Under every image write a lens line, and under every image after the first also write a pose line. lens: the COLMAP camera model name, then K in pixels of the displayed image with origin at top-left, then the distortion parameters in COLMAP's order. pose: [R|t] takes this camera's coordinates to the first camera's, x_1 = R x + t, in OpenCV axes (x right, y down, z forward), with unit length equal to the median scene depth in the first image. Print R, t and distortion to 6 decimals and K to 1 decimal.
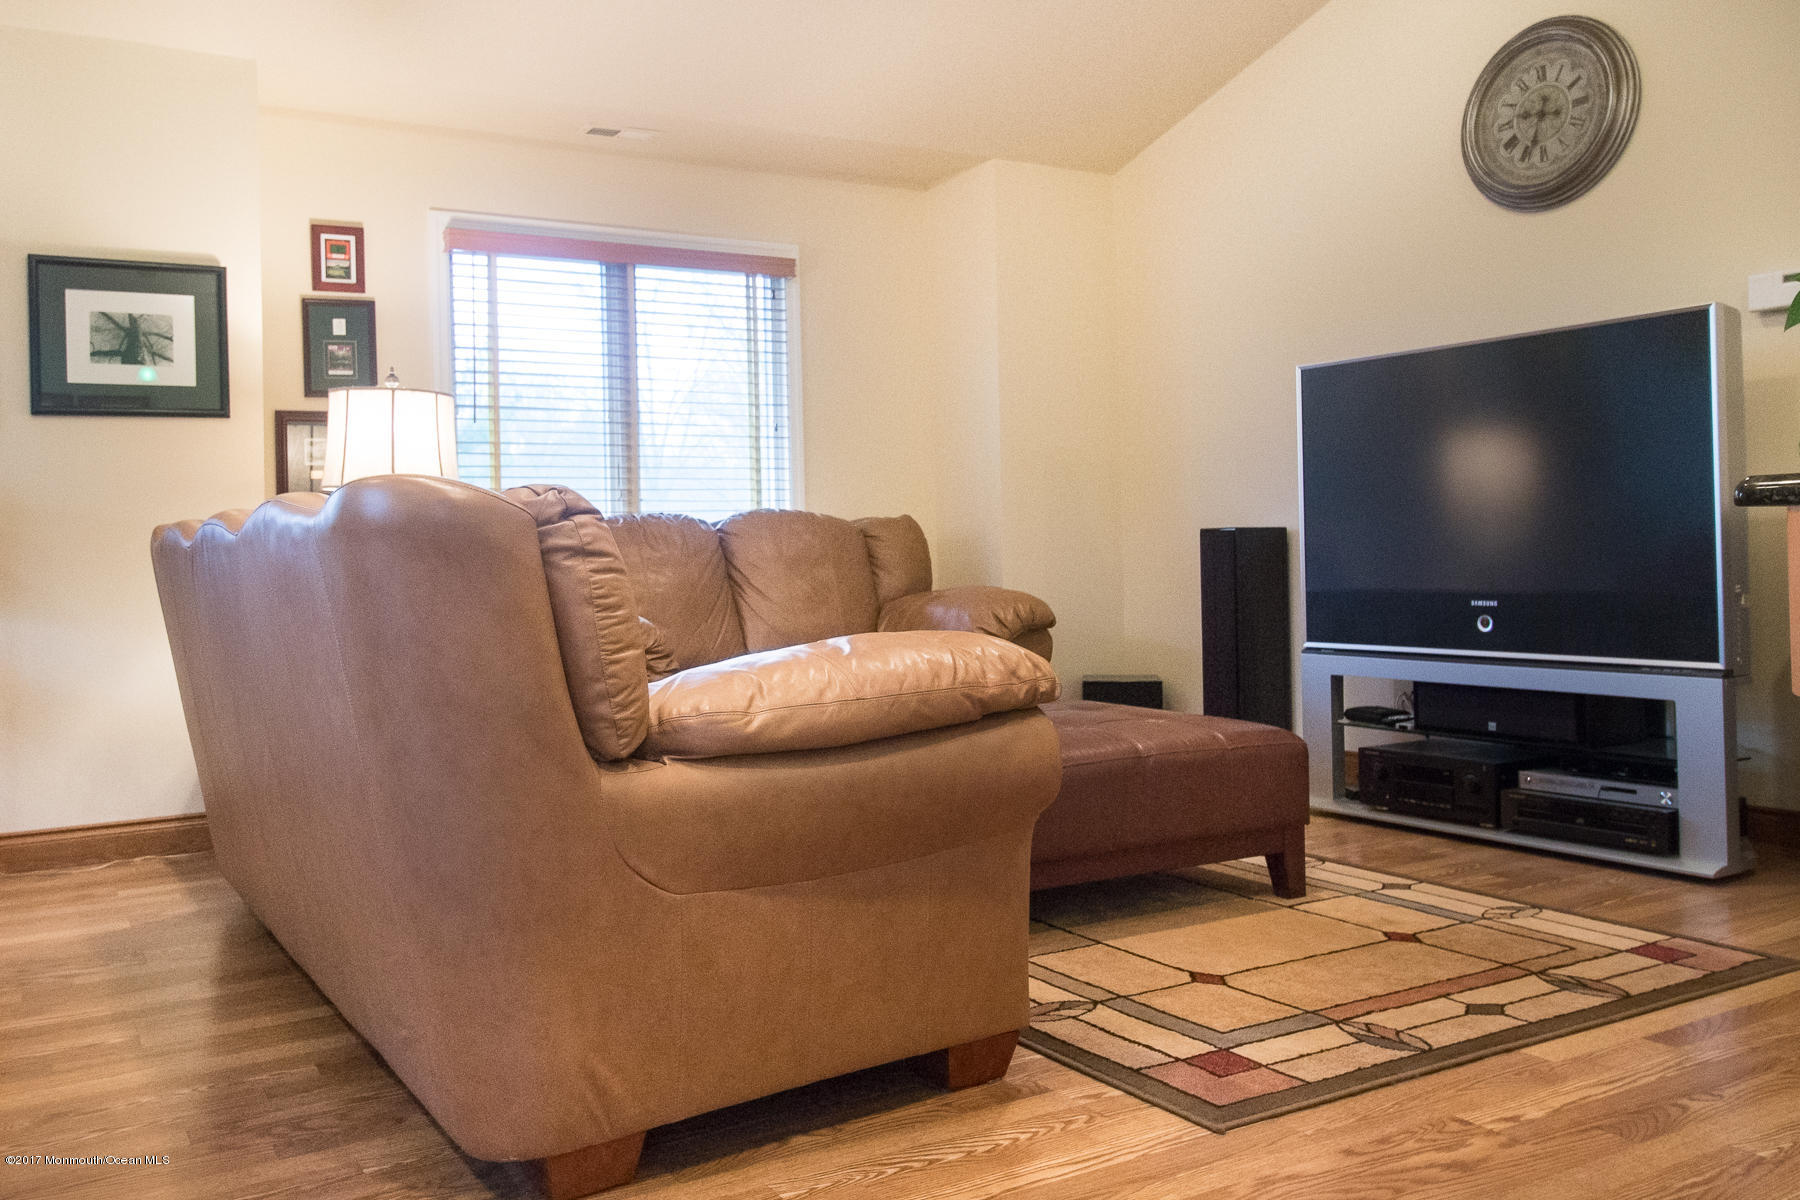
lens RADIAL K [[1492.3, 0, 786.0], [0, 1492.3, 538.5], [0, 0, 1]] dist [0.011458, 0.010159]
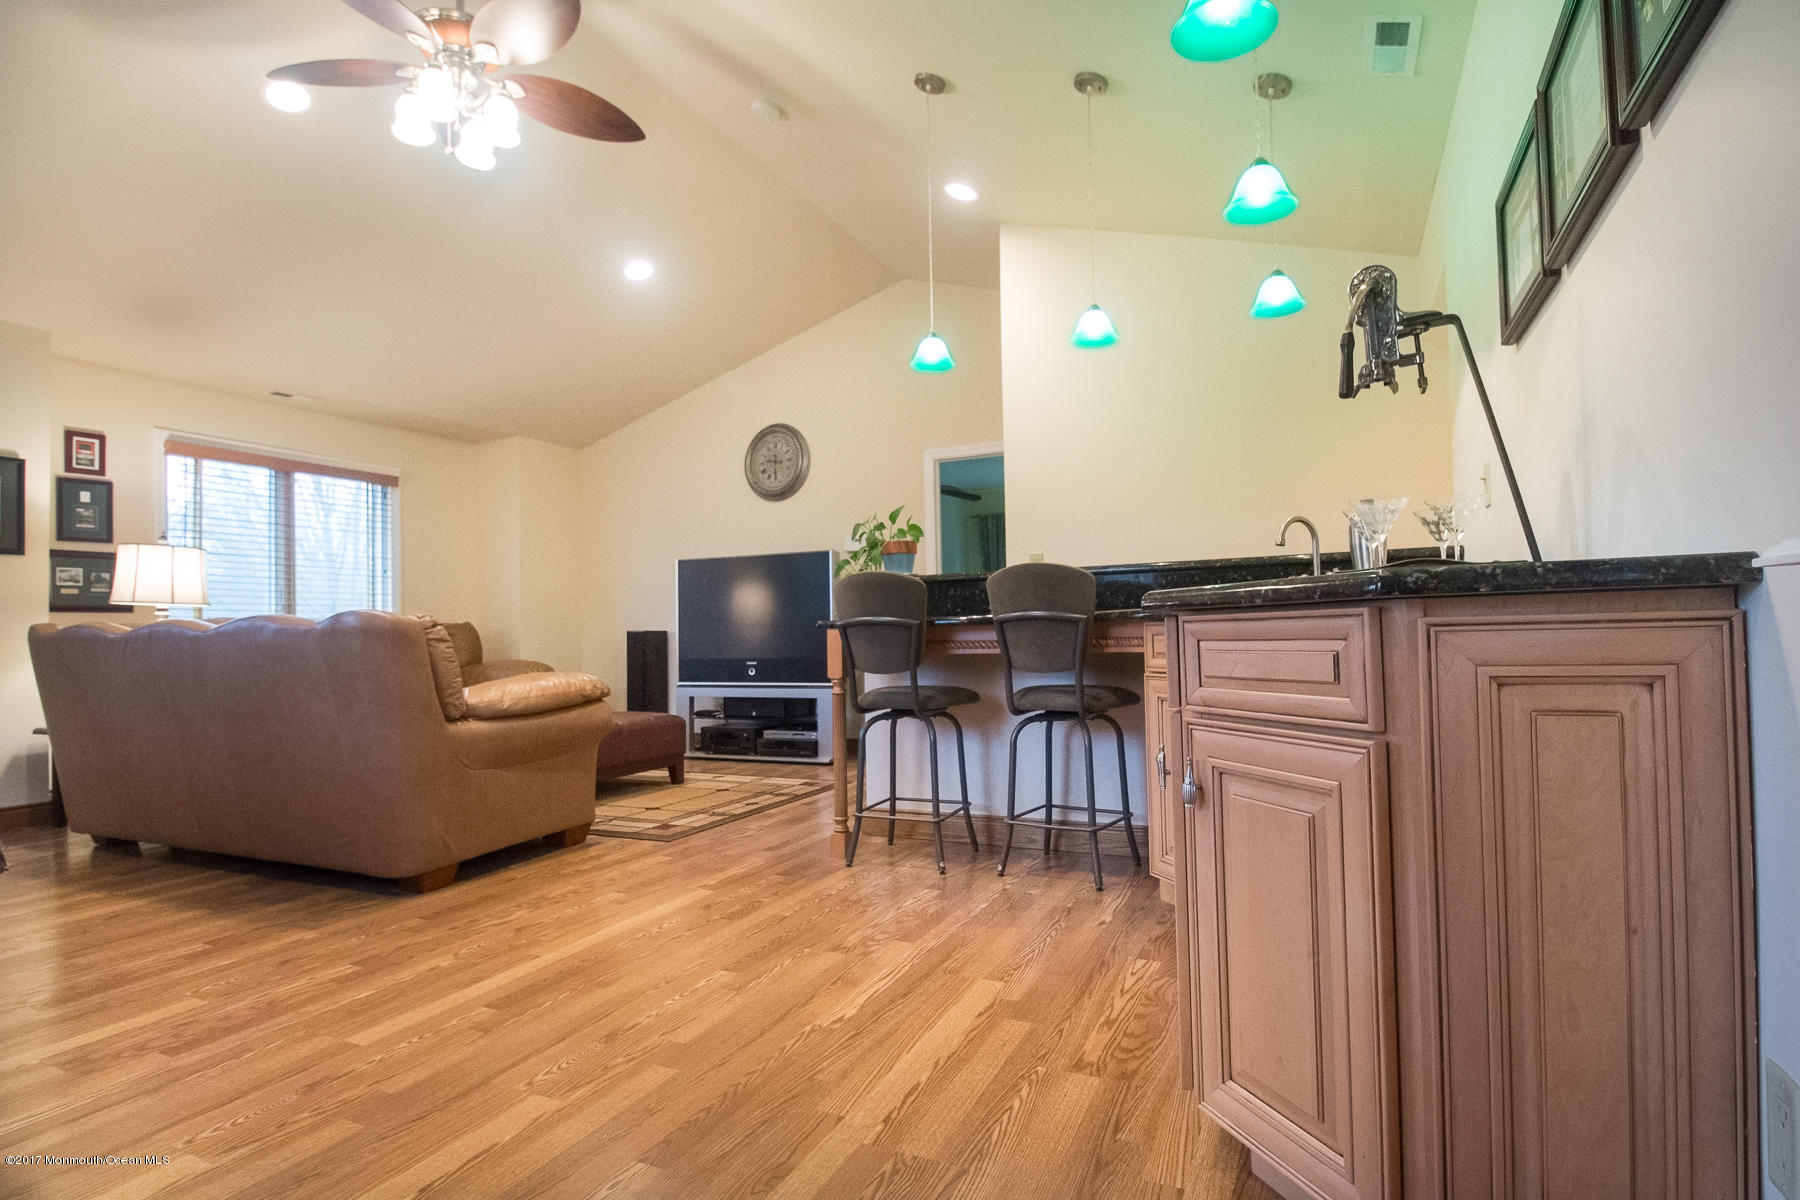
lens RADIAL K [[881.3, 0, 898.6], [0, 881.3, 592.7], [0, 0, 1]] dist [-0.011891, -0.006921]
pose [[0.821733, 0.032578, 0.568941, -0.140974], [-0.005211, 0.998752, -0.049662, -0.000789], [-0.569849, 0.037844, 0.820877, -0.285752]]
